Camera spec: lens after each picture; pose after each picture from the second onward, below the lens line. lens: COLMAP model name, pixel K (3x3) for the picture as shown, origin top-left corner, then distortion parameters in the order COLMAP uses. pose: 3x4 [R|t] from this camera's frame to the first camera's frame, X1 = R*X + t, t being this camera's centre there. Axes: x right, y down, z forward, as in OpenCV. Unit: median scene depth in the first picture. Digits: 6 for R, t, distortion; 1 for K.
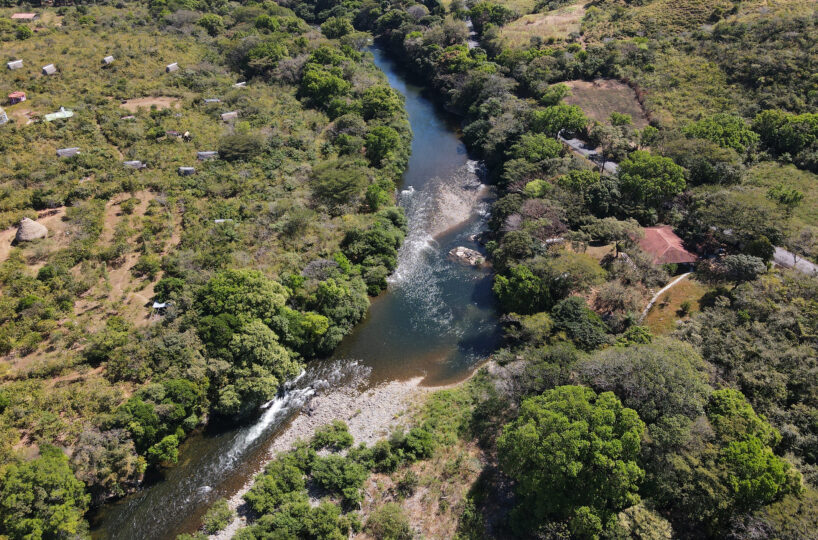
lens RADIAL K [[600.9, 0, 410.9], [0, 600.9, 269.1], [0, 0, 1]] dist [0.003998, 0.016097]
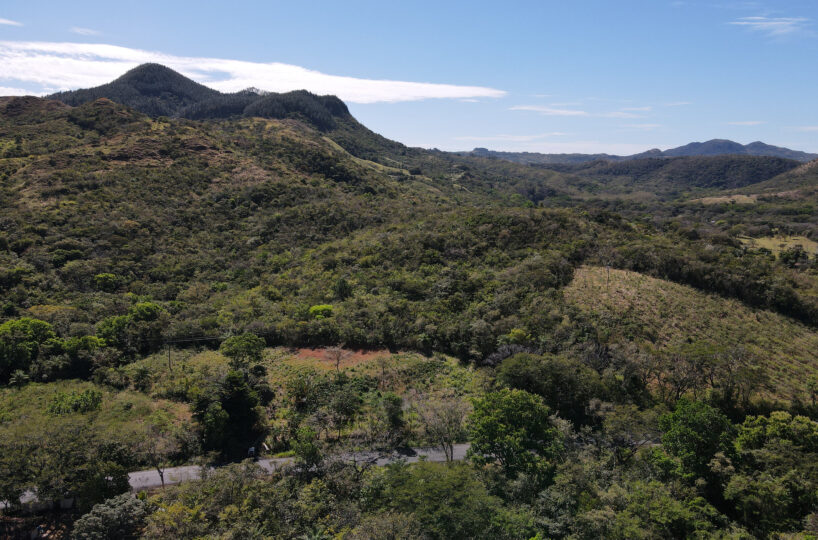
lens RADIAL K [[600.9, 0, 408.3], [0, 600.9, 272.9], [0, 0, 1]] dist [0.003998, 0.016097]
pose [[0.272981, -0.155976, 0.949291, 0.107199], [0.543003, 0.839534, -0.018206, -0.030630], [-0.794122, 0.520437, 0.313872, 0.391271]]
